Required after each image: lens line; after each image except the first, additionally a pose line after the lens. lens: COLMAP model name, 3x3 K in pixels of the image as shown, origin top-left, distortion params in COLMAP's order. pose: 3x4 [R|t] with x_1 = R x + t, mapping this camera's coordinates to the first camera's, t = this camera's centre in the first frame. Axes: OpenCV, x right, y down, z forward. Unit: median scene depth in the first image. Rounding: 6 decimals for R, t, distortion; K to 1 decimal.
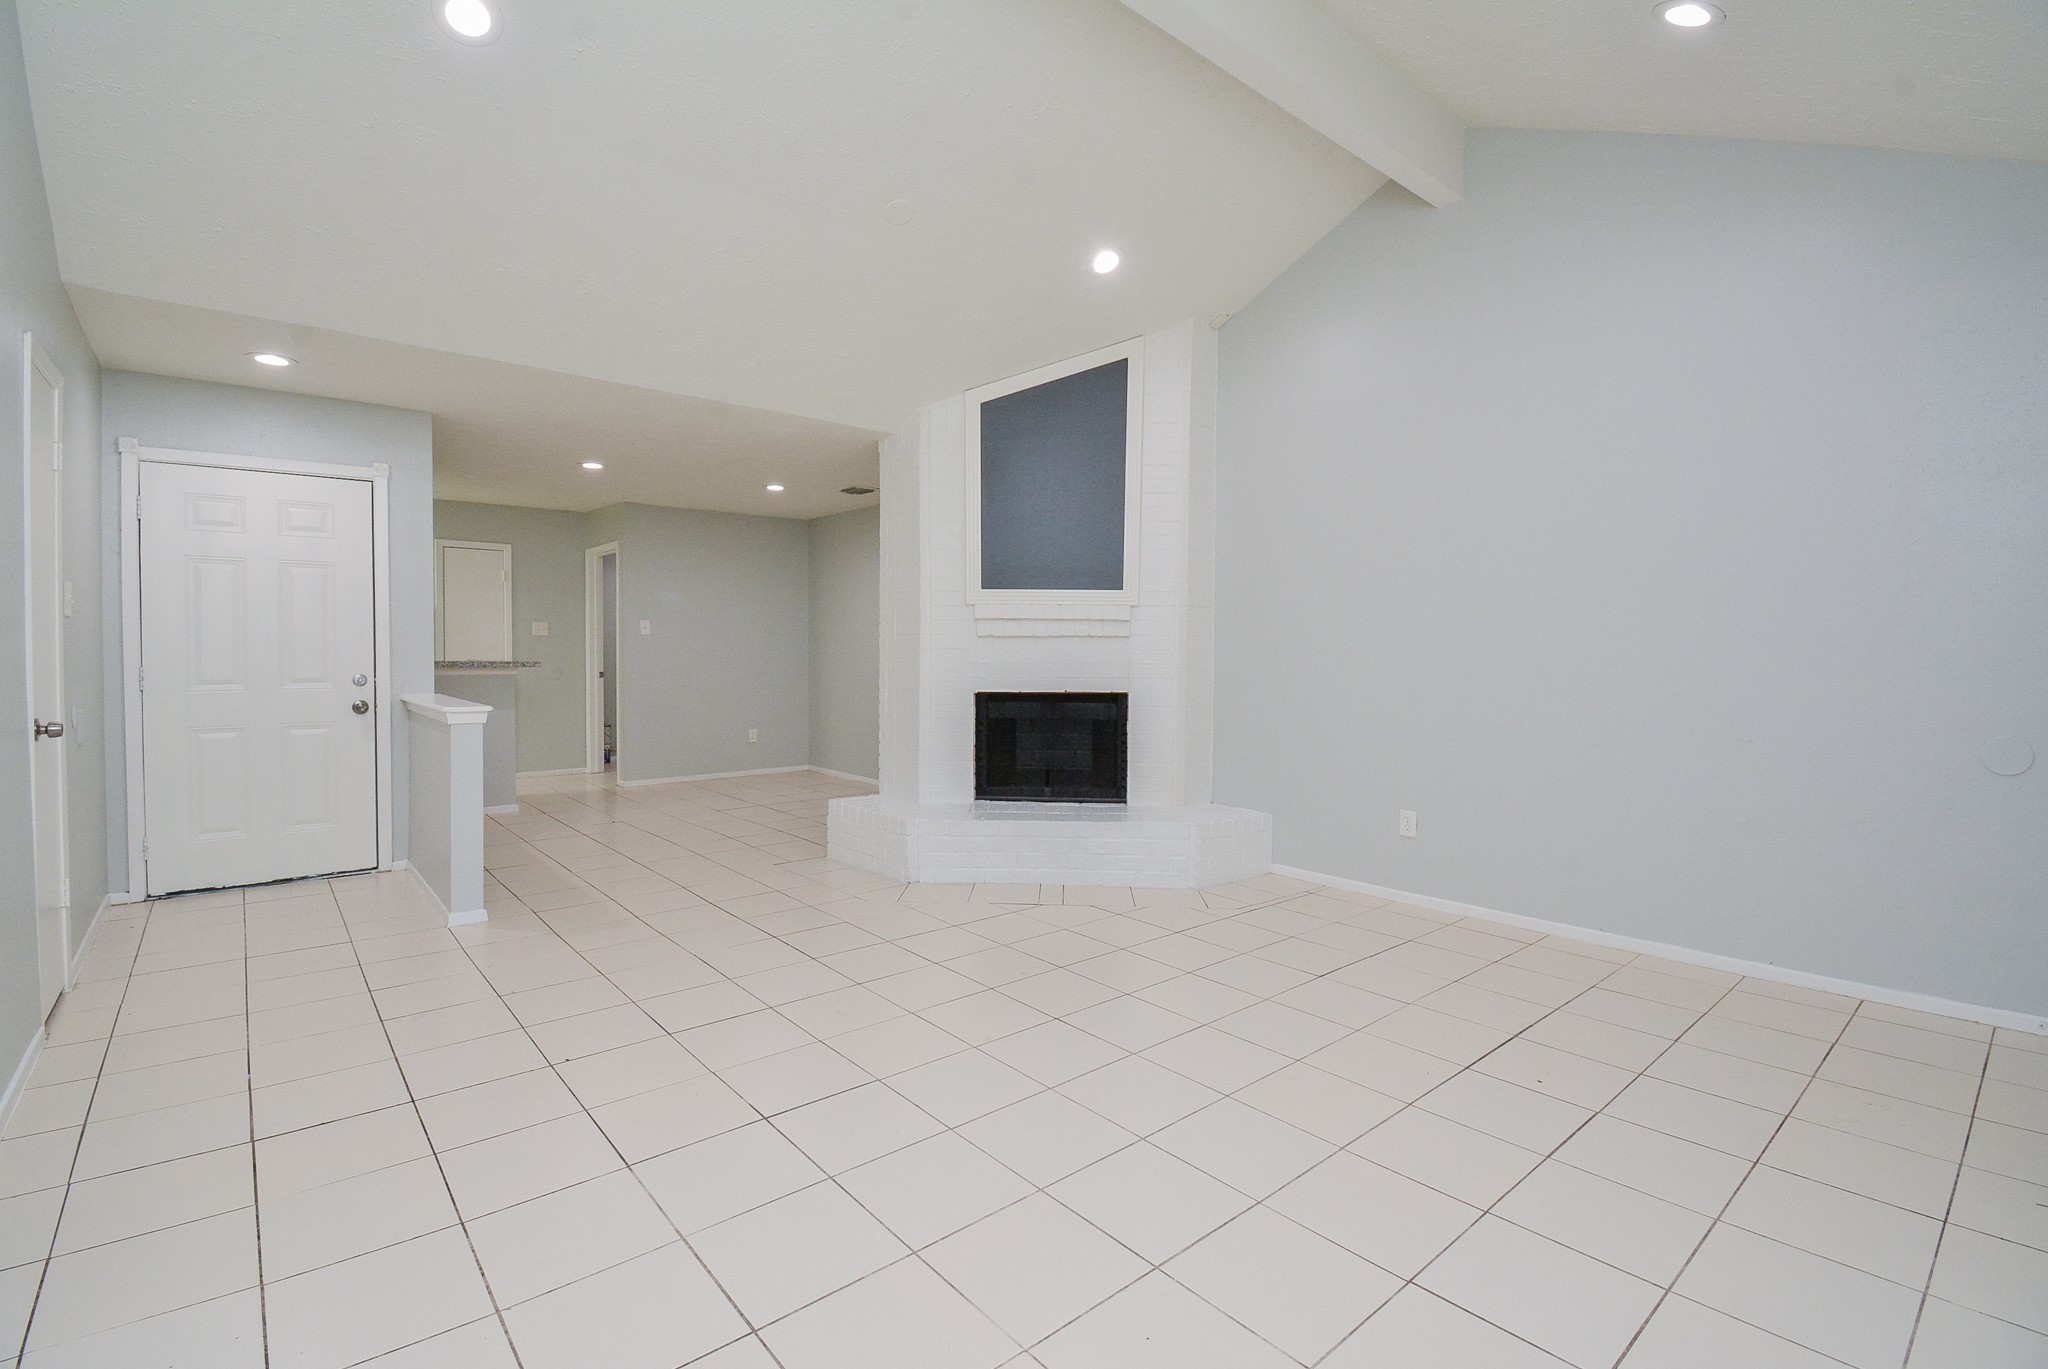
lens RADIAL K [[911.0, 0, 1022.4], [0, 911.0, 672.4], [0, 0, 1]] dist [-0.003992, -0.006377]
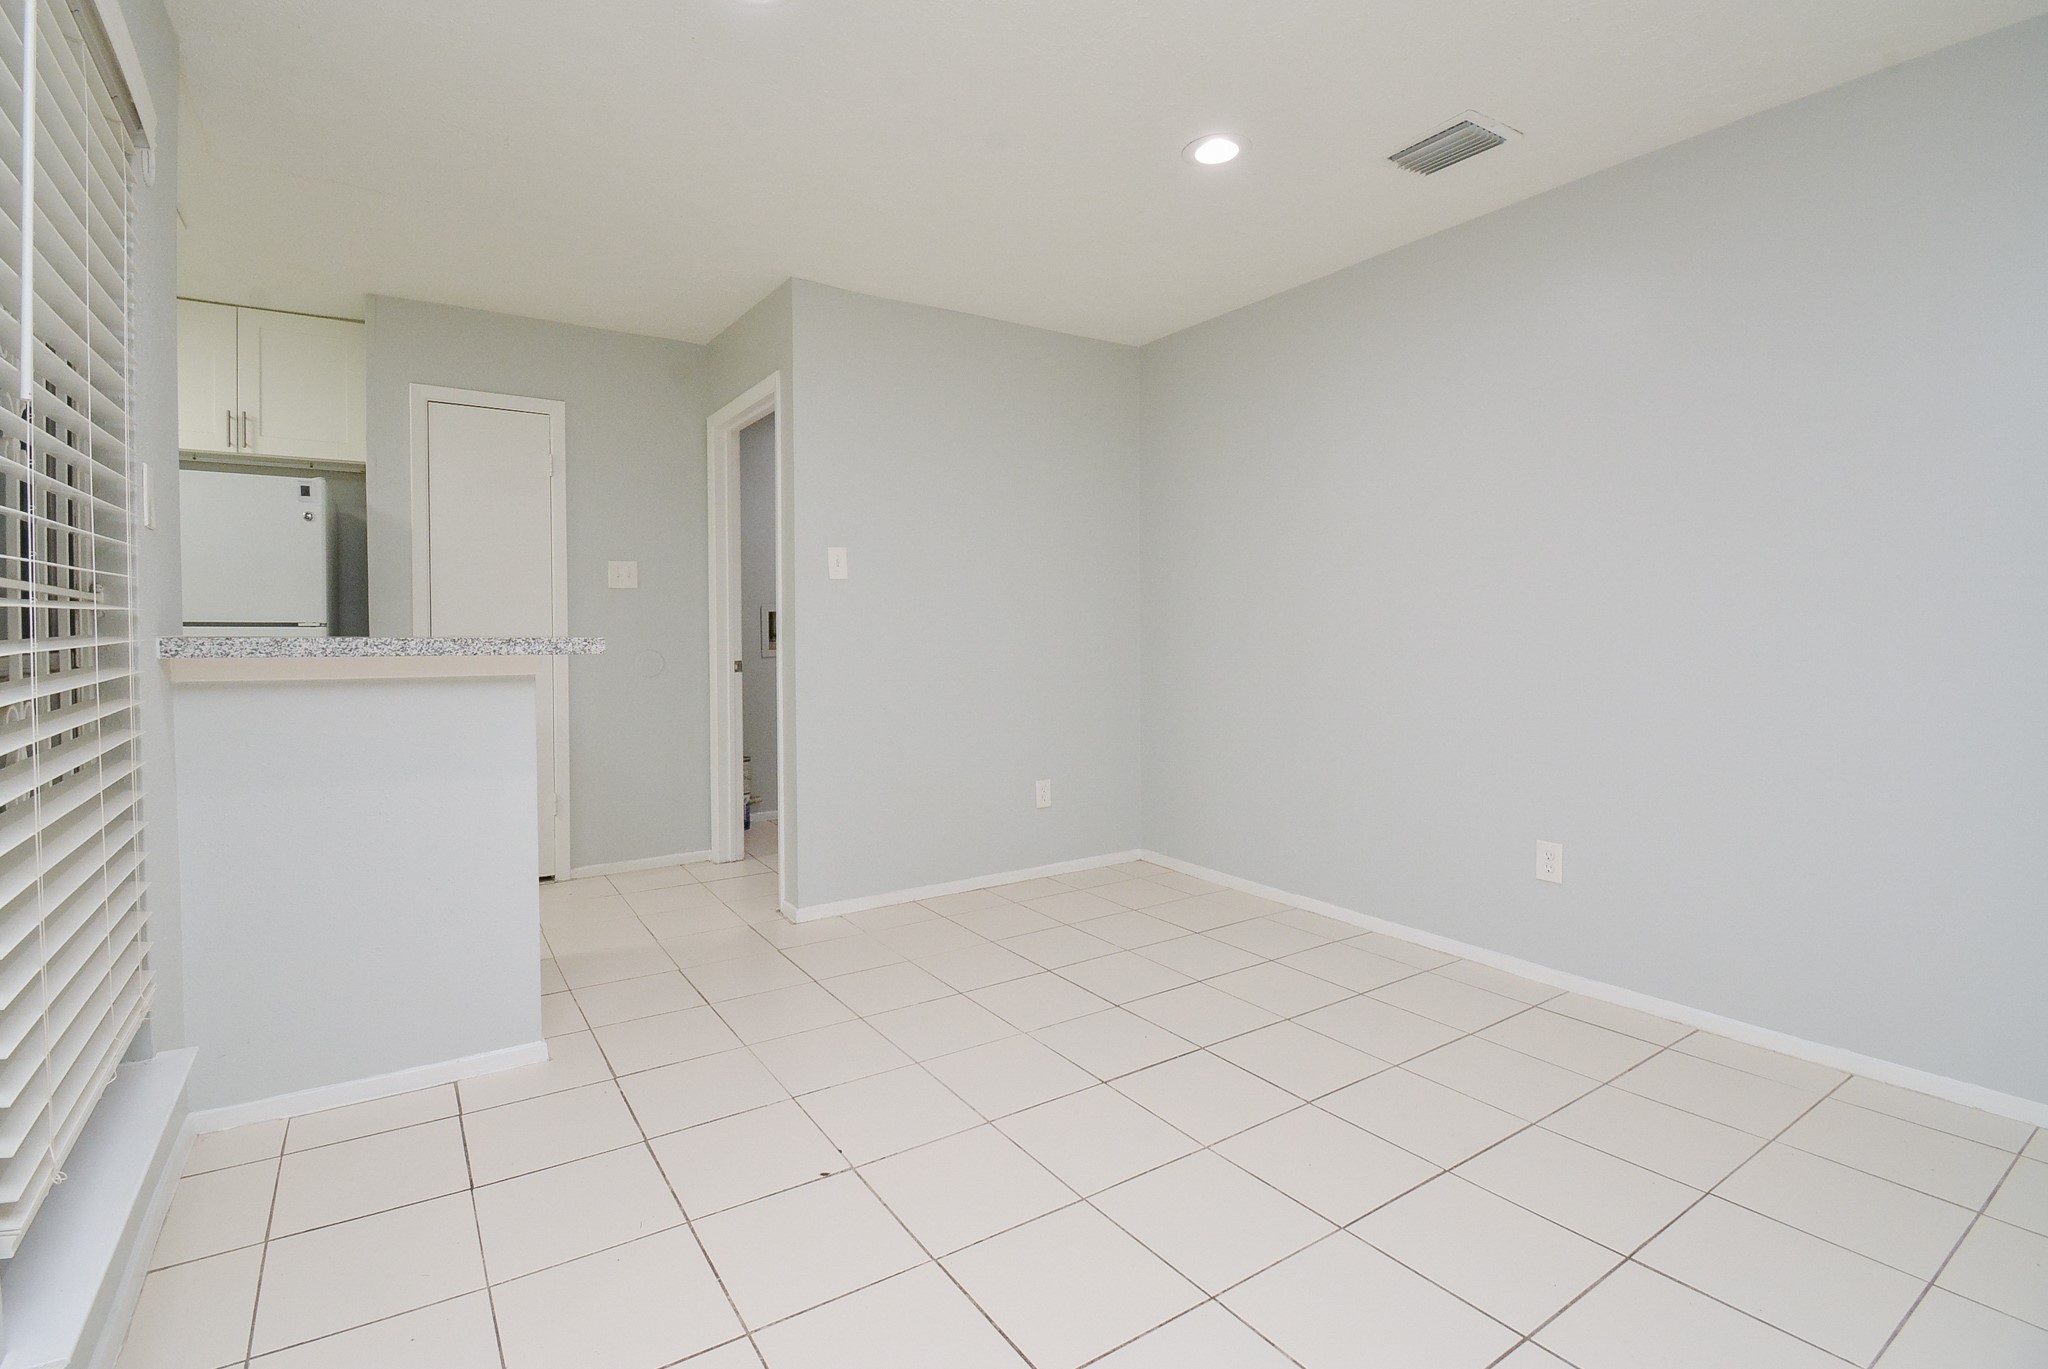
lens RADIAL K [[911.0, 0, 997.9], [0, 911.0, 647.8], [0, 0, 1]] dist [-0.003992, -0.006377]
pose [[0.991064, -0.006523, -0.133229, -0.445904], [0.005627, 0.999959, -0.007100, -0.006753], [0.133270, 0.006287, 0.991060, 0.914304]]
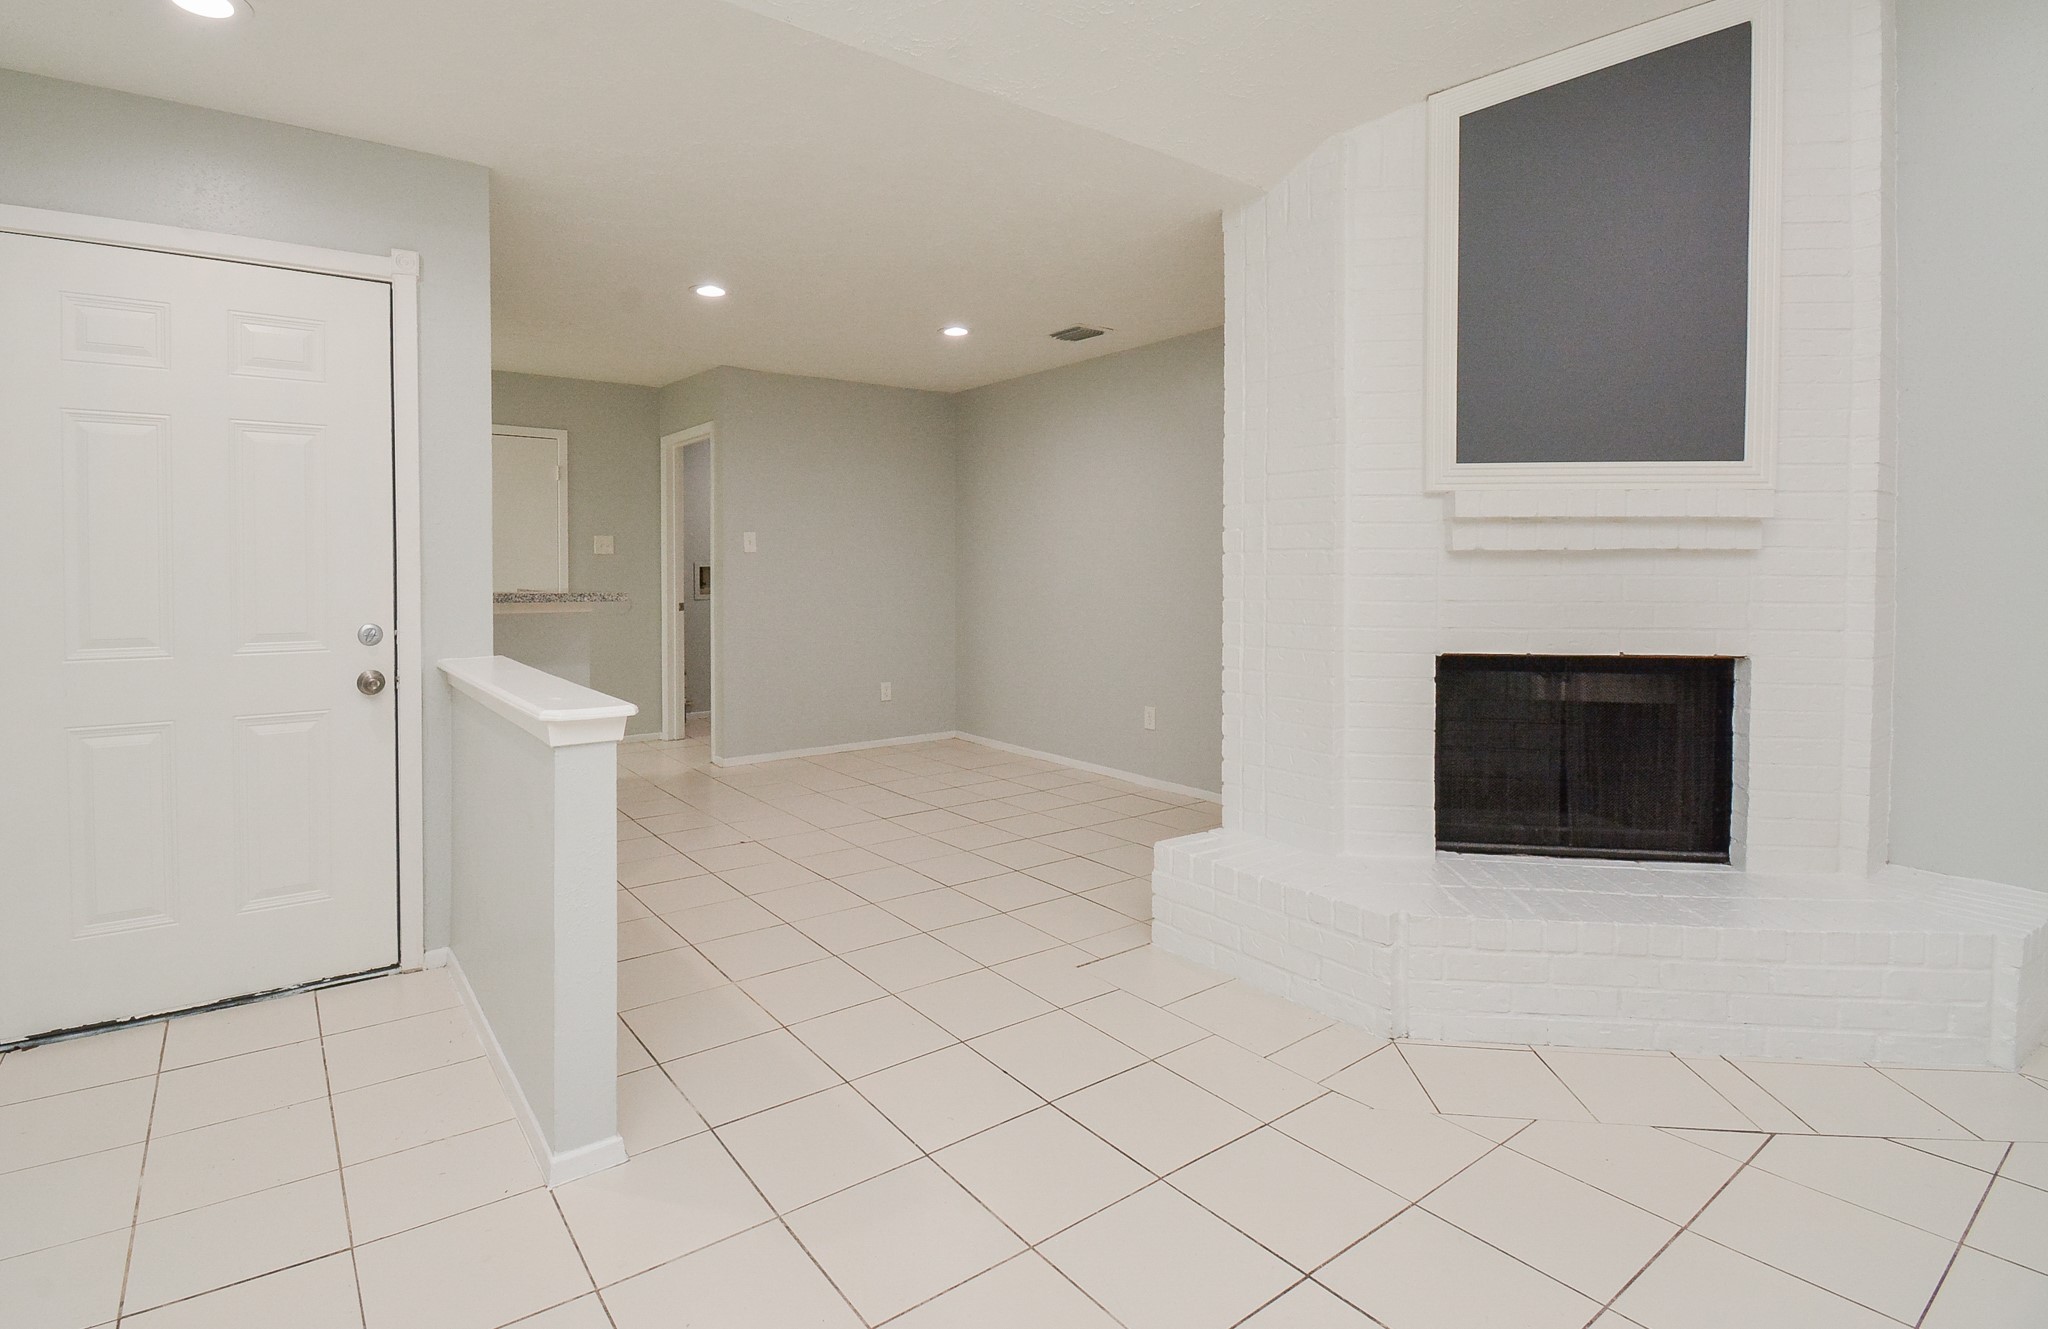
lens RADIAL K [[992.7, 0, 962.8], [0, 992.7, 590.2], [0, 0, 1]] dist [-0.004980, -0.002350]
pose [[0.995639, -0.001669, -0.093278, -0.283161], [0.001445, 0.999996, -0.002472, -0.015637], [0.093282, 0.002326, 0.995637, 0.390176]]
